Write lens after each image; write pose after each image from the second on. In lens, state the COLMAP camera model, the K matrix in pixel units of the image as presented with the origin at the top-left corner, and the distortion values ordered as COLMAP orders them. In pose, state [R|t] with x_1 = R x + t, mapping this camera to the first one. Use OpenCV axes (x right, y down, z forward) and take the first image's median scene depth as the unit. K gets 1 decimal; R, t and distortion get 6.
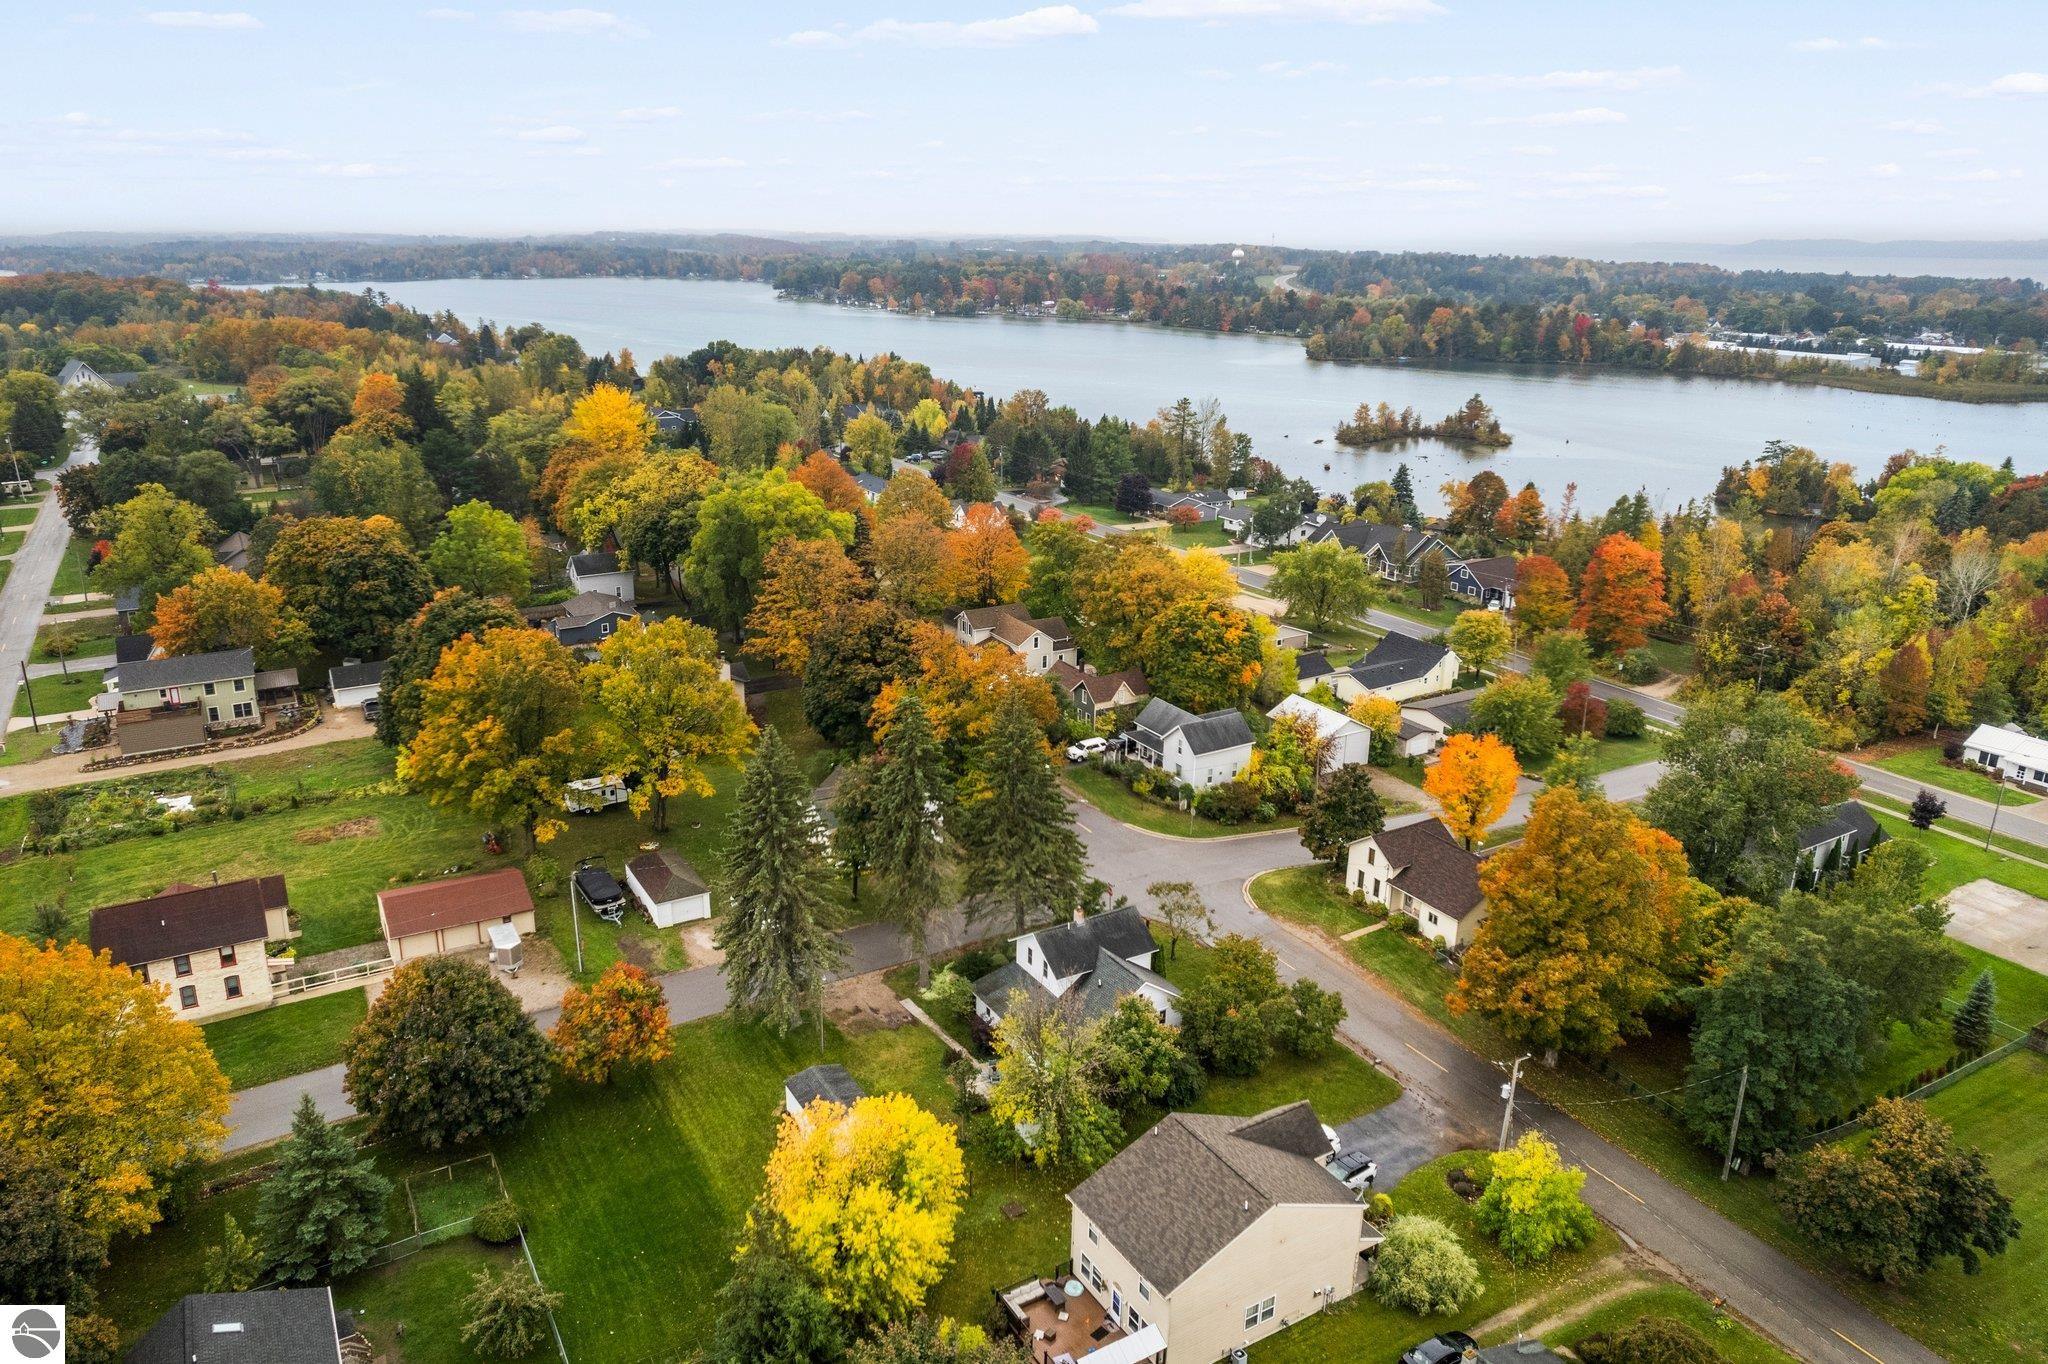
lens RADIAL K [[1365.3, 0, 944.2], [0, 1365.3, 682.0], [0, 0, 1]] dist [-0.069579, 0.057956]
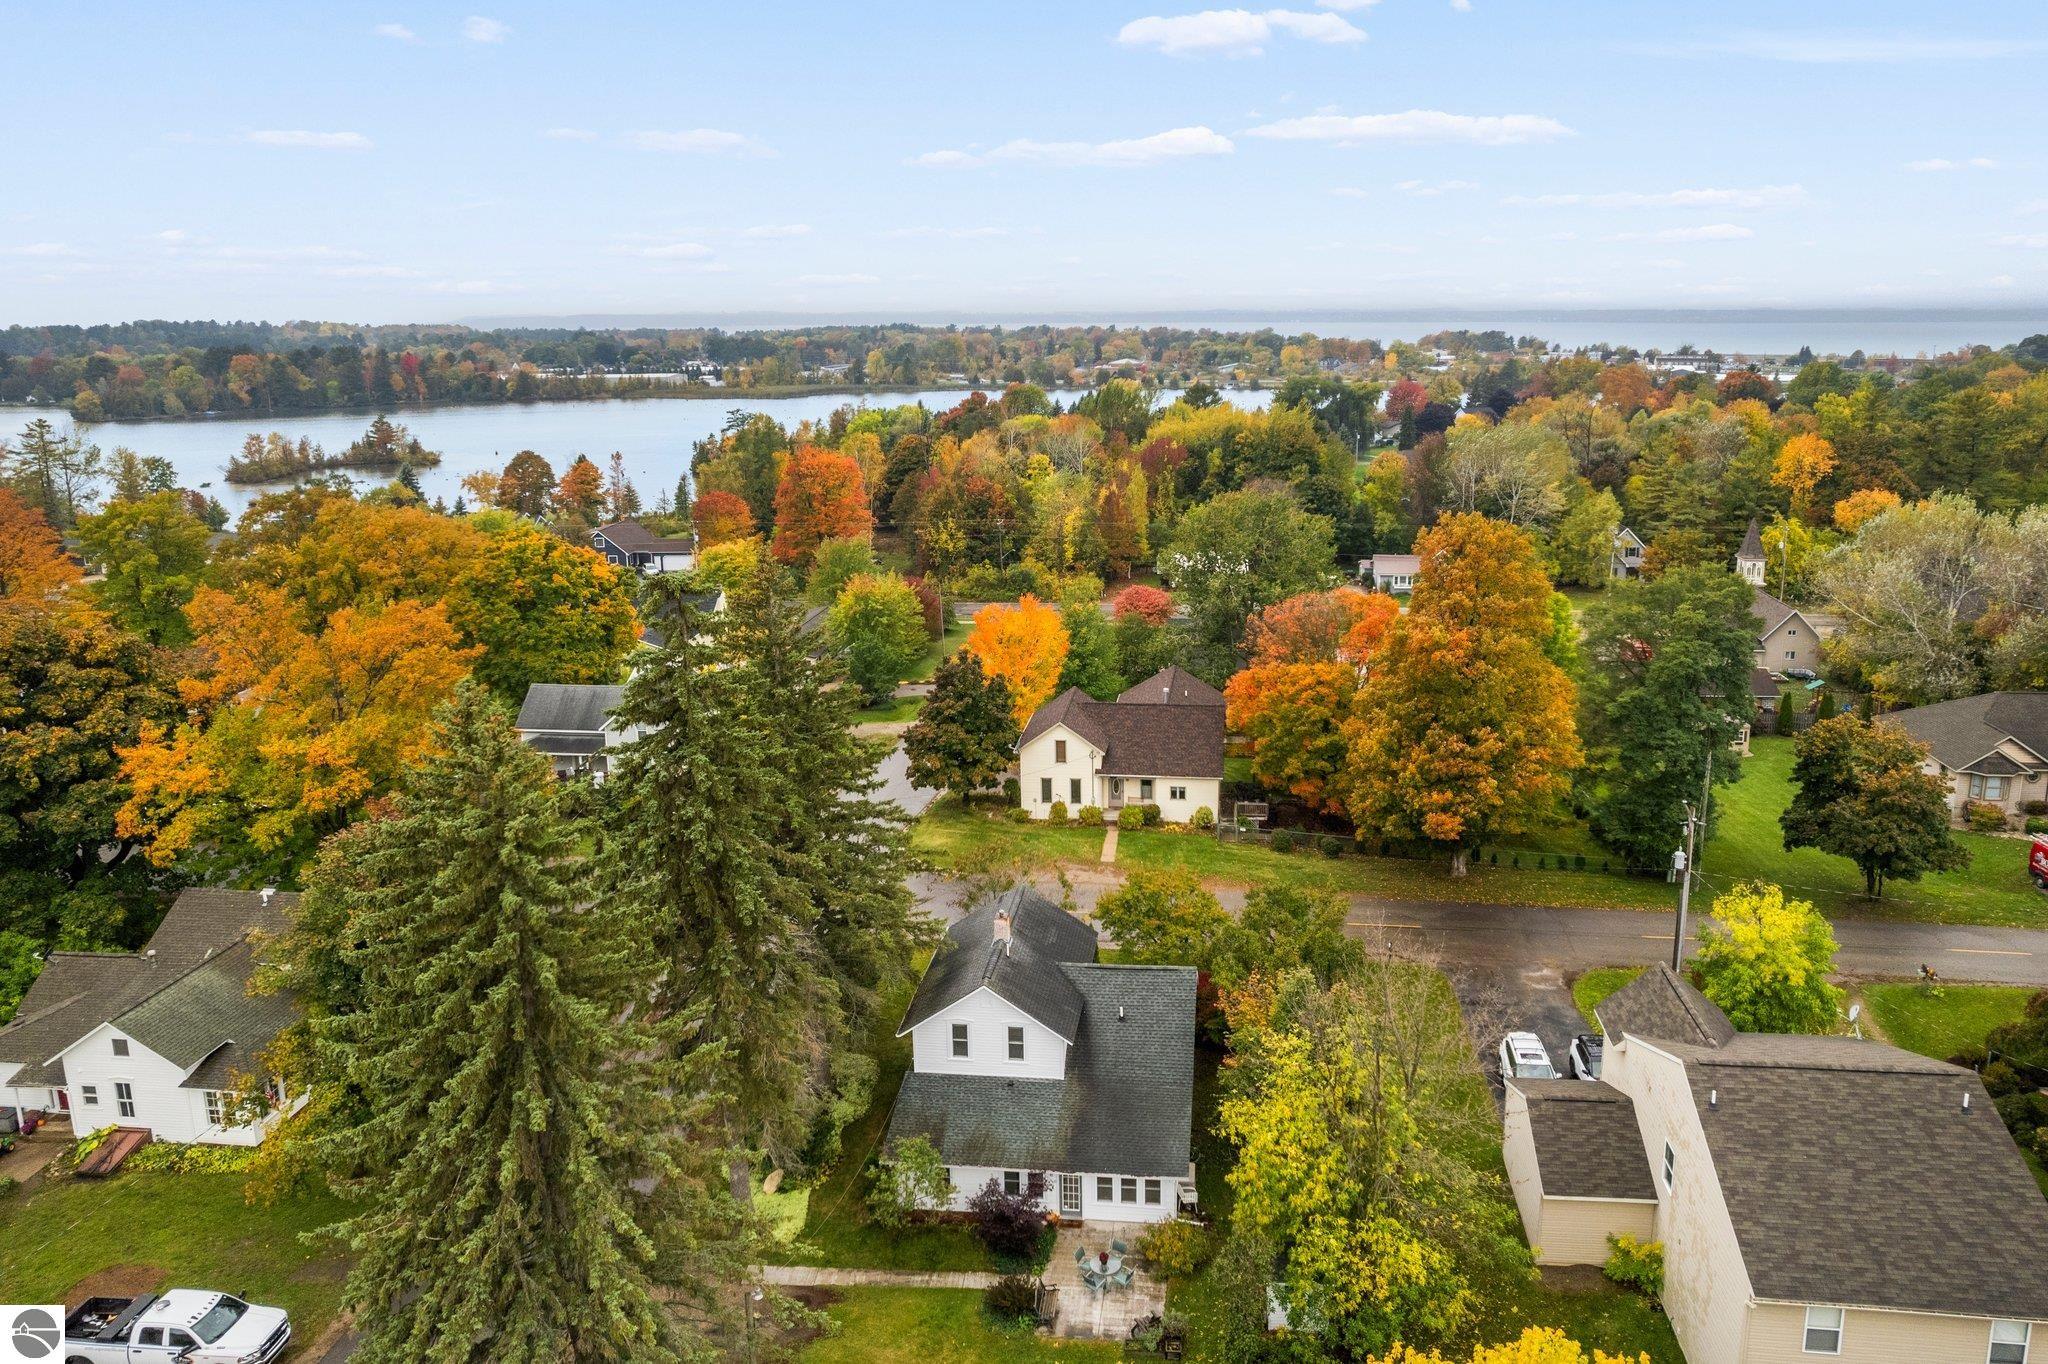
lens RADIAL K [[1349.3, 0, 1100.5], [0, 1349.3, 587.5], [0, 0, 1]] dist [-0.052652, 0.035698]
pose [[0.565871, -0.171507, 0.806458, -0.082926], [0.269778, 0.962799, 0.015459, 0.013074], [-0.779108, 0.208817, 0.591089, 0.183255]]
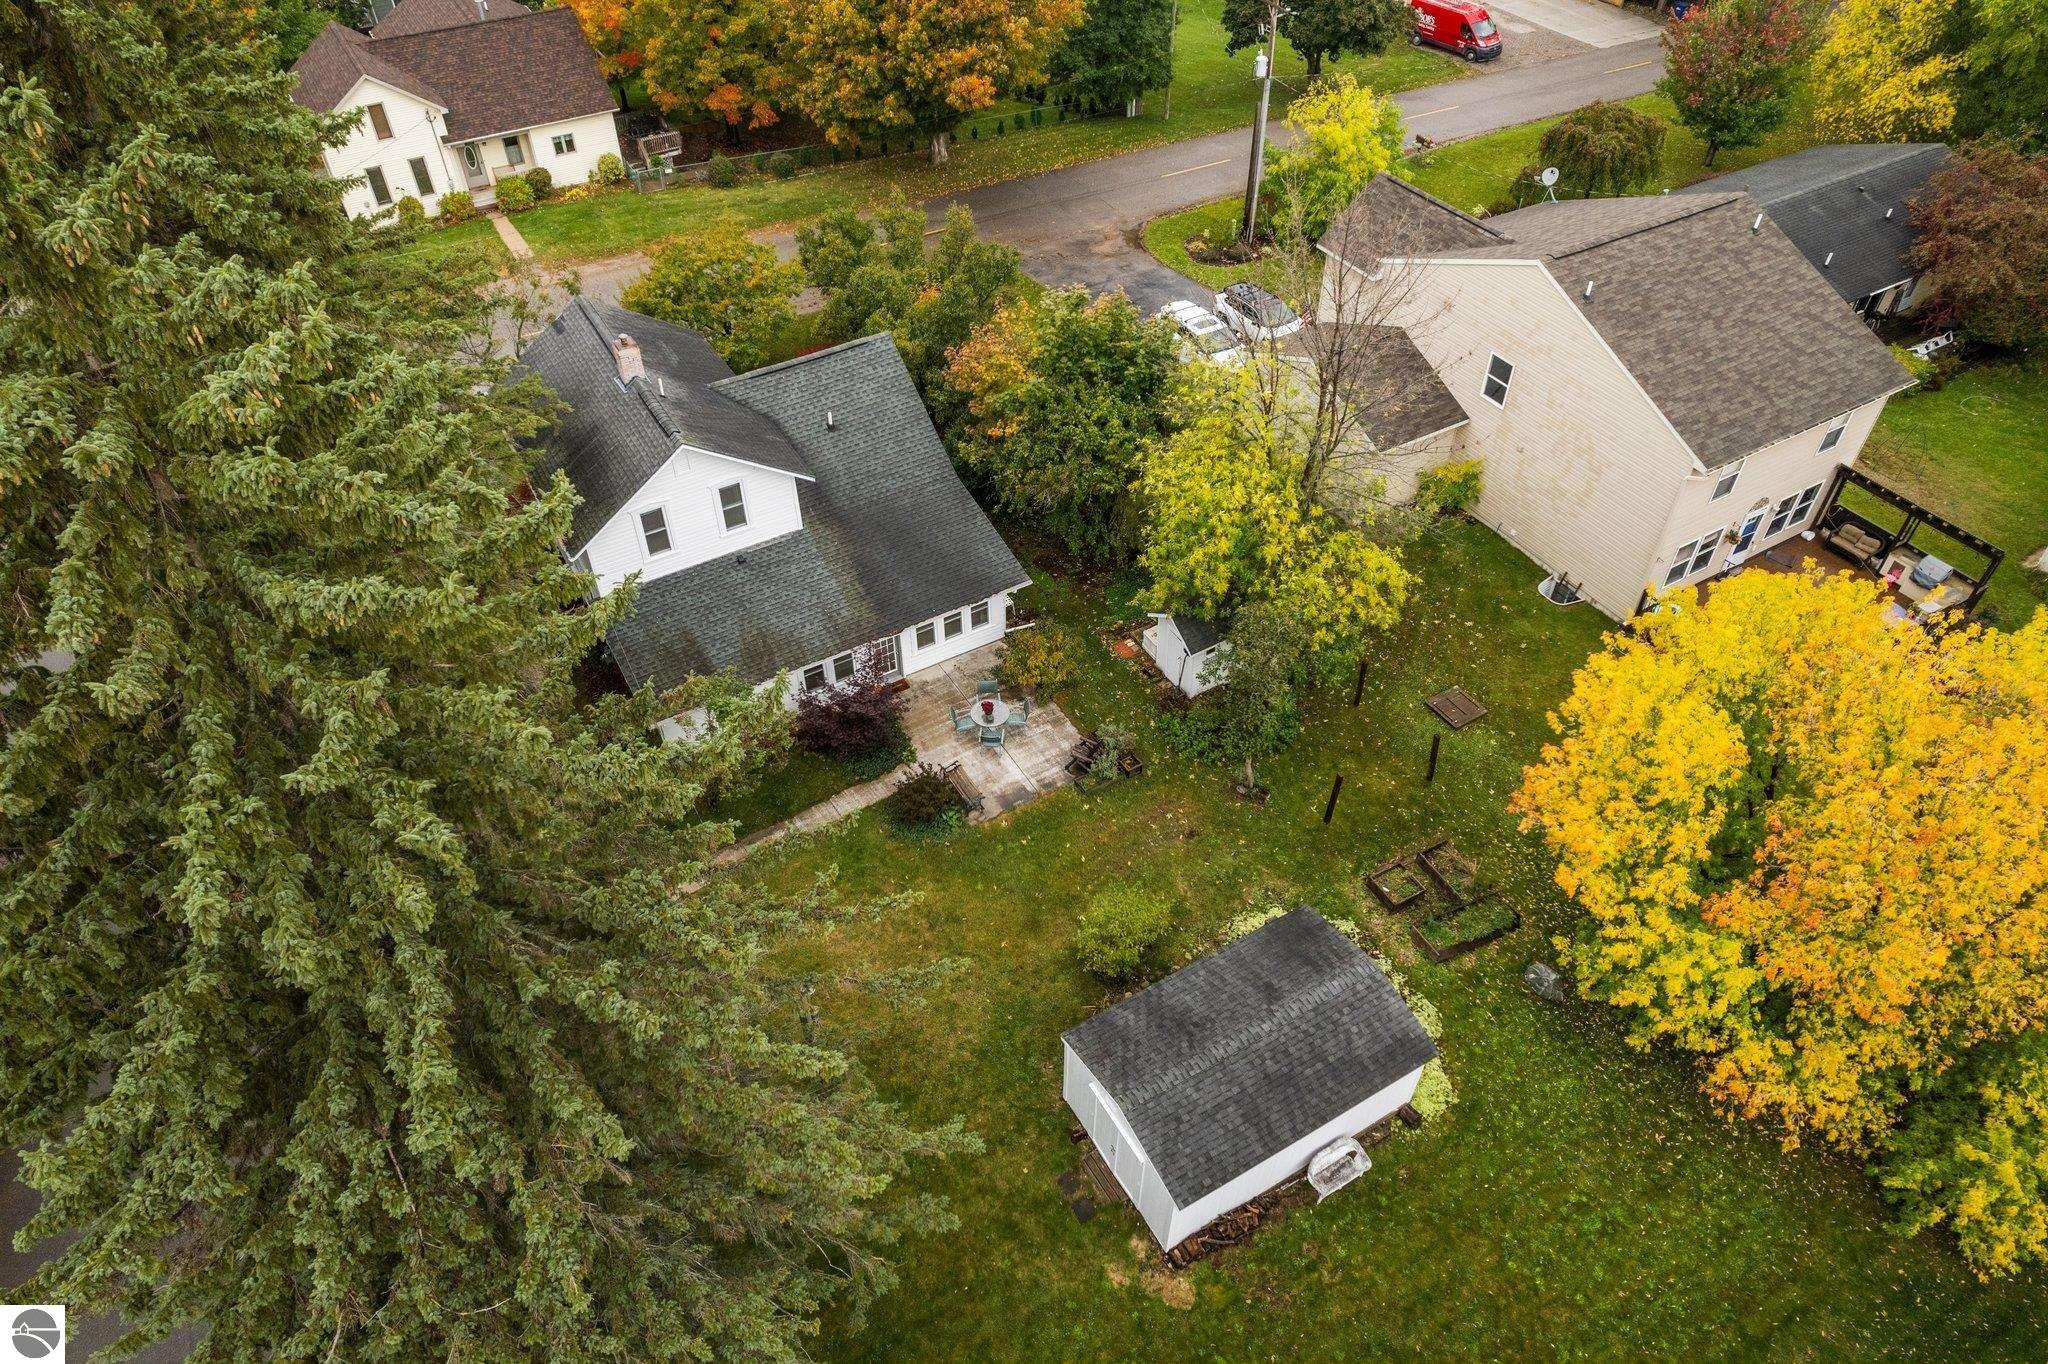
lens RADIAL K [[1305.5, 0, 1021.3], [0, 1305.5, 681.8], [0, 0, 1]] dist [-0.066722, 0.066097]
pose [[-0.023907, -0.693577, 0.719985, -0.060388], [0.329173, 0.674570, 0.660758, 0.011114], [-0.943967, 0.252797, 0.212180, 0.248703]]
